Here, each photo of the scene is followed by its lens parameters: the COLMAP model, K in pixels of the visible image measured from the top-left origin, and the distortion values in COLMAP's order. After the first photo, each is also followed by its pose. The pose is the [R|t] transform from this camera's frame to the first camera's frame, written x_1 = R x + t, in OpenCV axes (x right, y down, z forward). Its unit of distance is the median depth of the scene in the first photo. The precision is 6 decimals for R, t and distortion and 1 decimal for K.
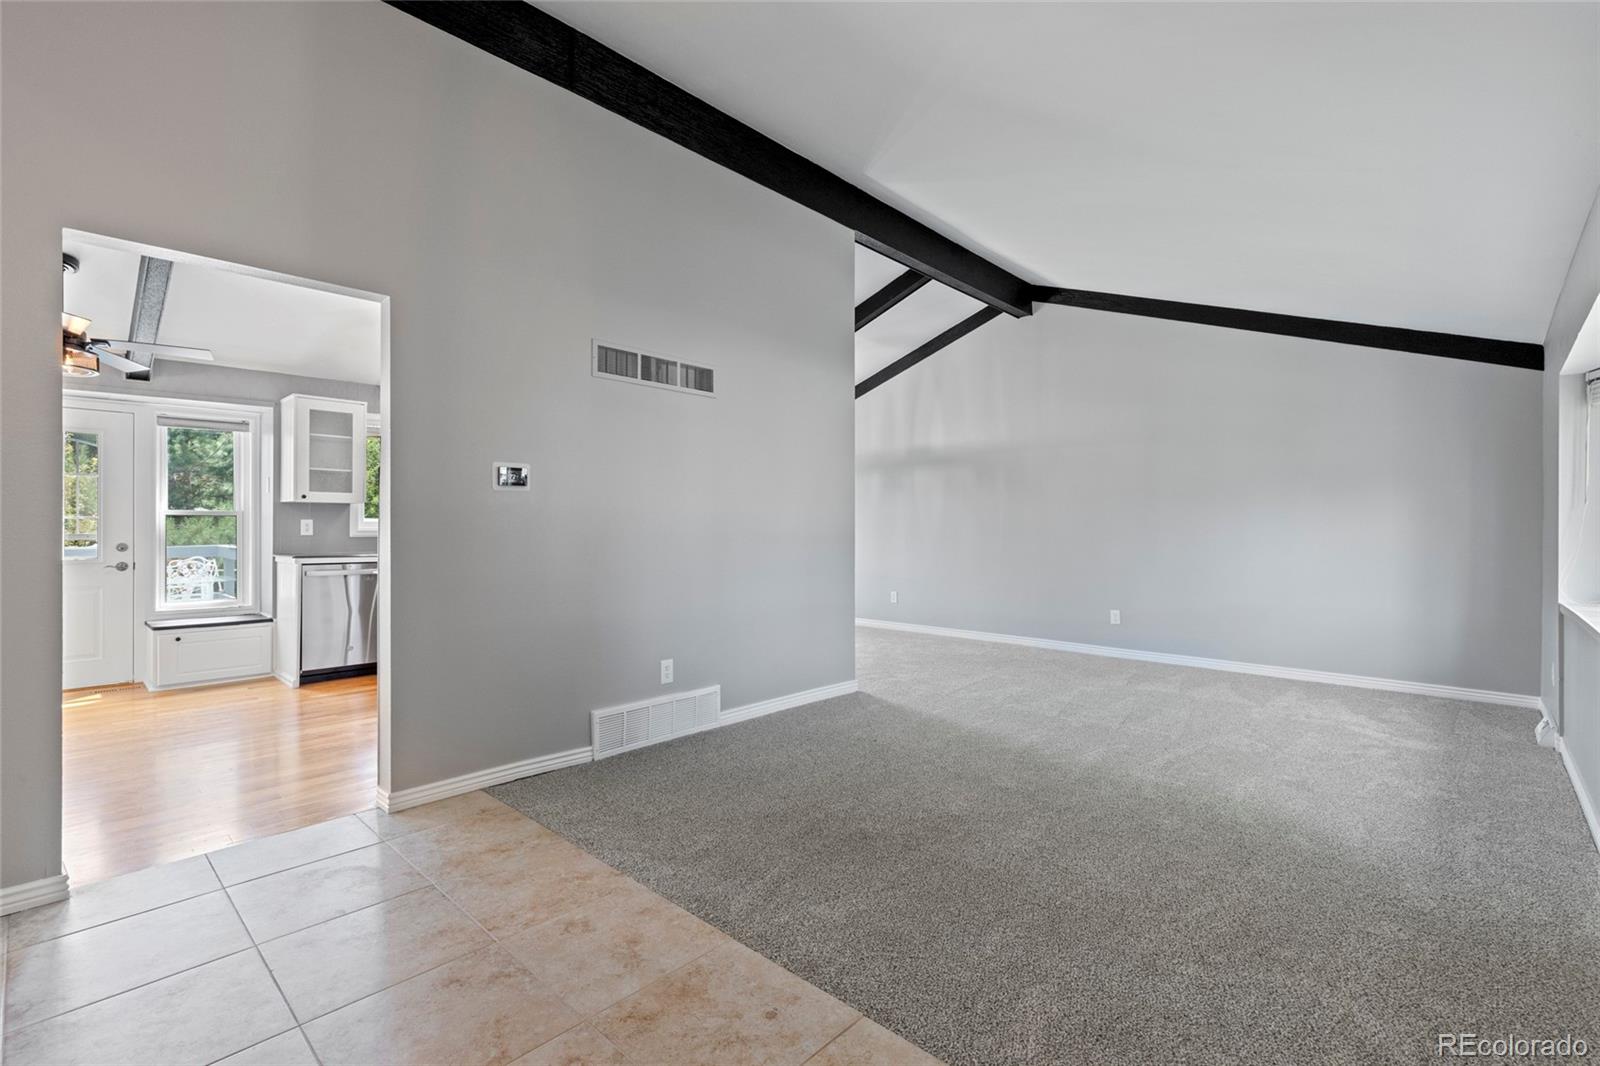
lens RADIAL K [[720.4, 0, 800.7], [0, 720.4, 531.2], [0, 0, 1]] dist [-0.001107, 0.001961]
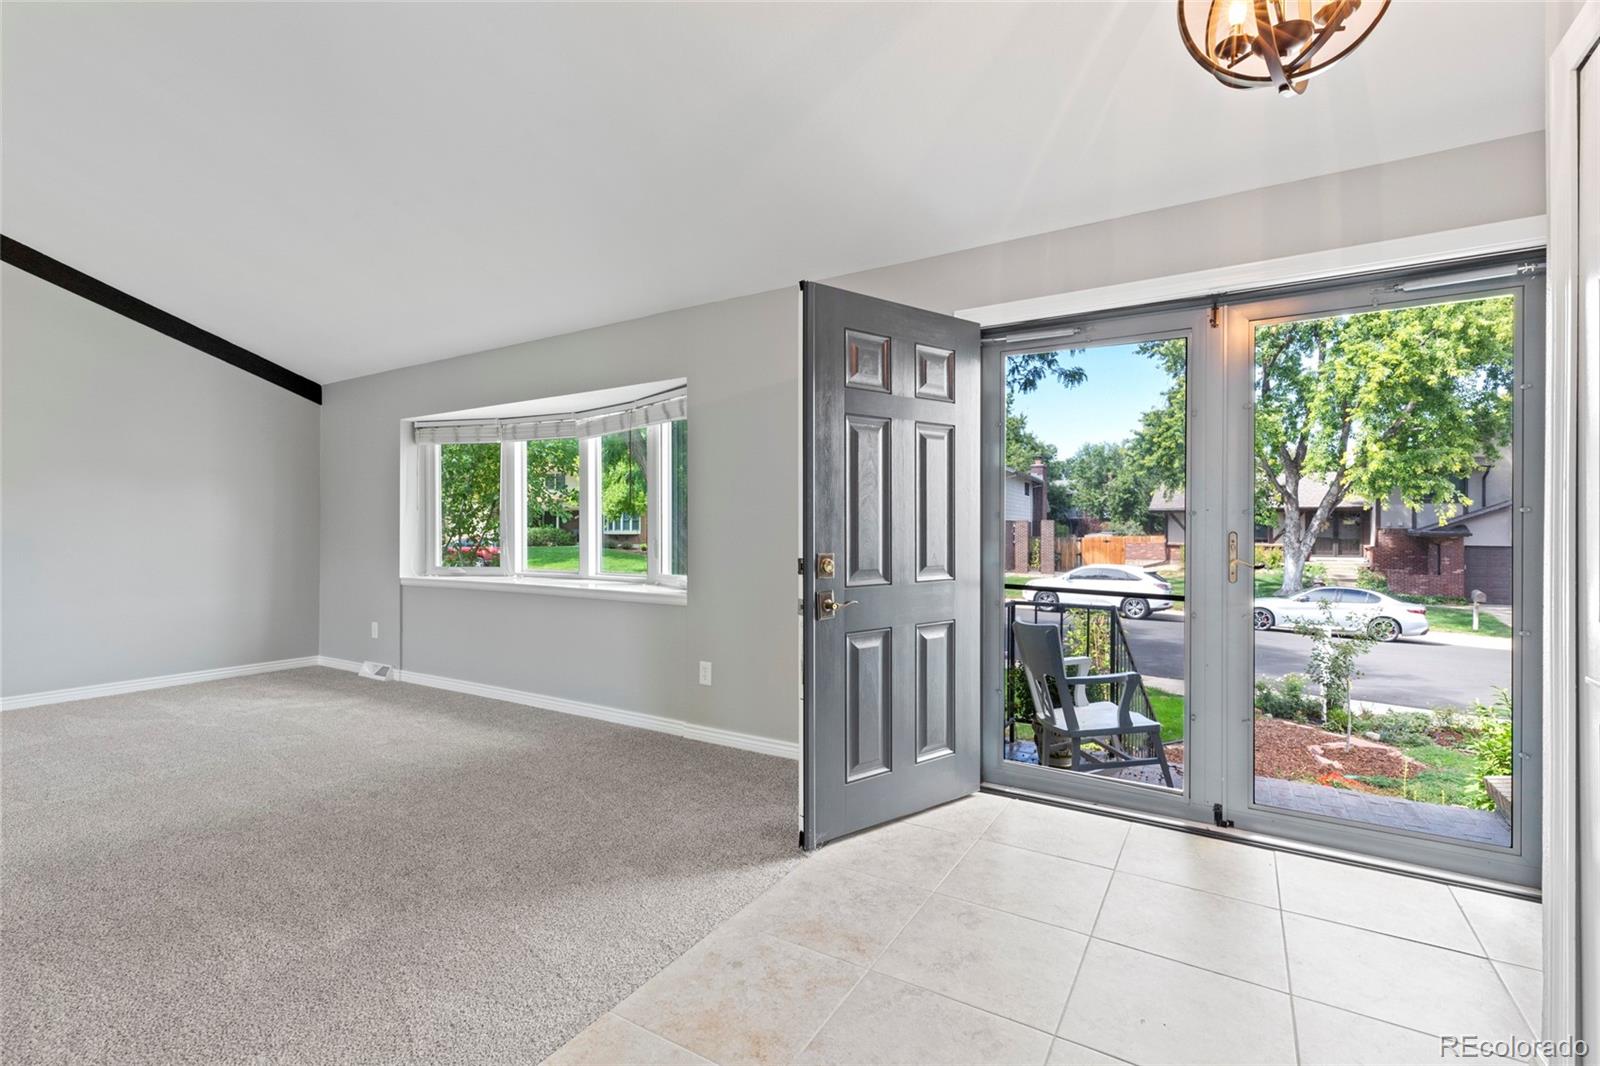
lens RADIAL K [[720.4, 0, 800.0], [0, 720.4, 531.6], [0, 0, 1]] dist [-0.001107, 0.001961]
pose [[-0.209782, -0.007119, 0.977722, -0.575782], [-0.000644, 0.999974, 0.007143, -0.003377], [-0.977748, 0.000869, -0.209782, 0.570647]]
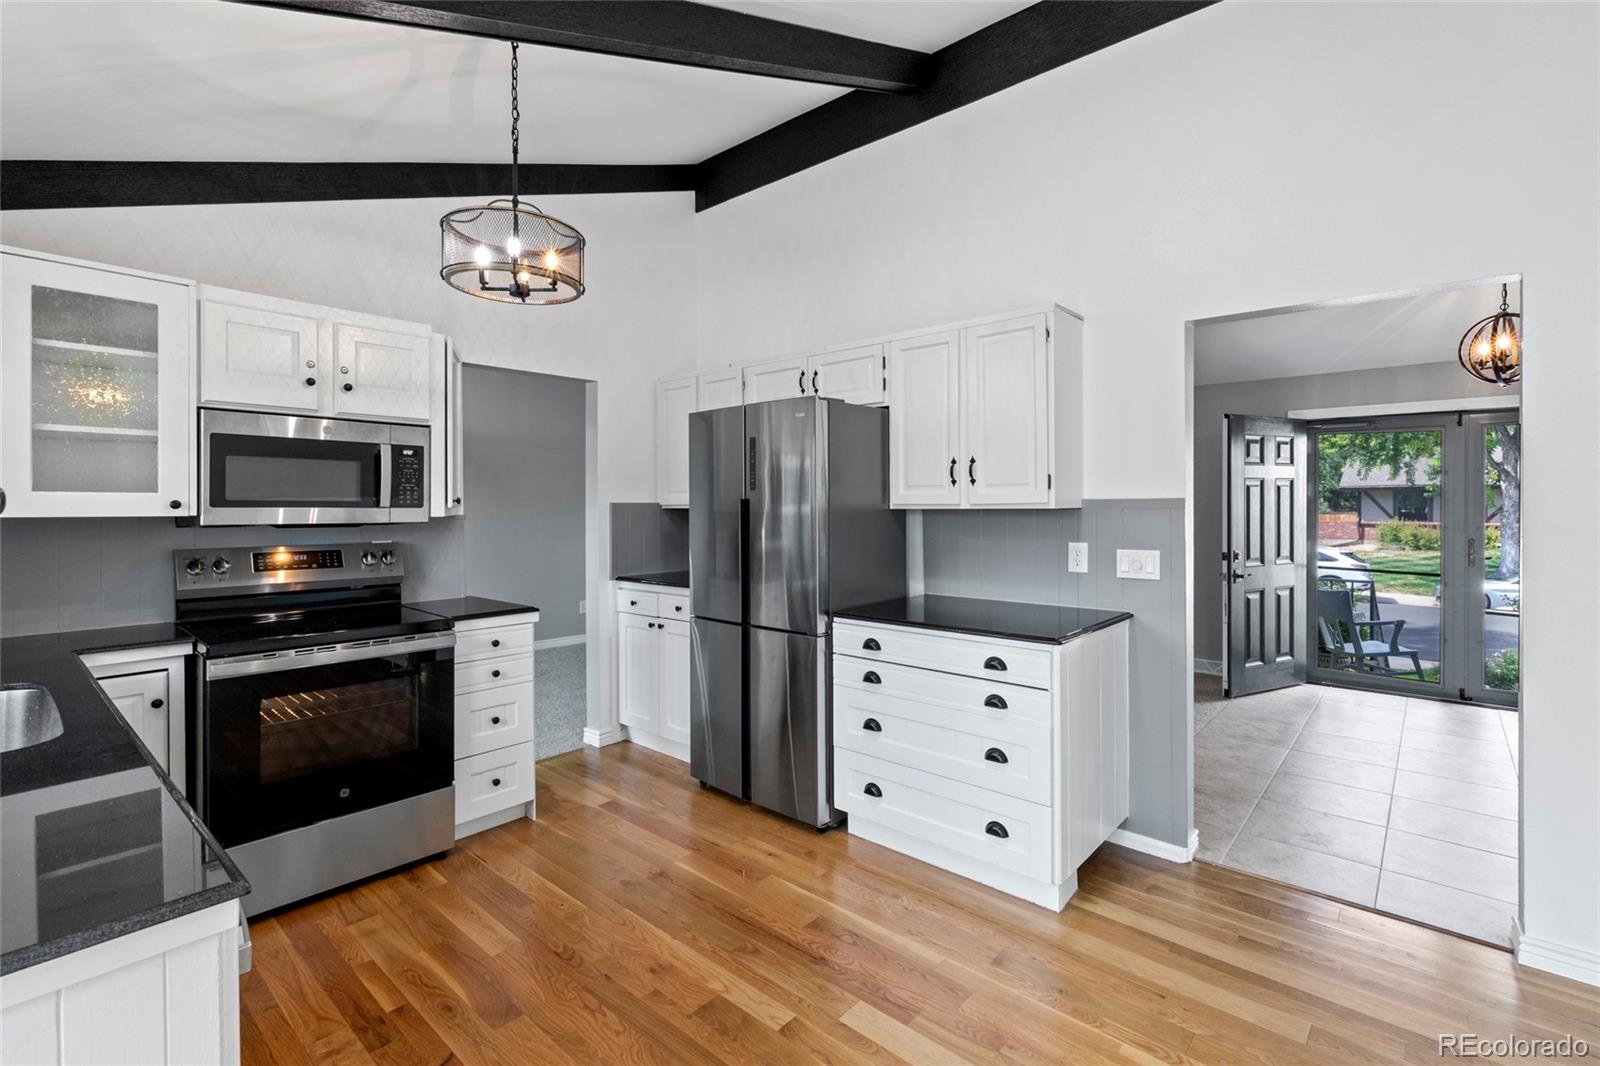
lens RADIAL K [[720.4, 0, 812.2], [0, 720.4, 504.9], [0, 0, 1]] dist [-0.001107, 0.001961]
pose [[-0.040577, -0.005706, 0.999160, -1.319975], [-0.000061, 0.999984, 0.005708, -0.078453], [-0.999176, 0.000170, -0.040576, 1.348311]]
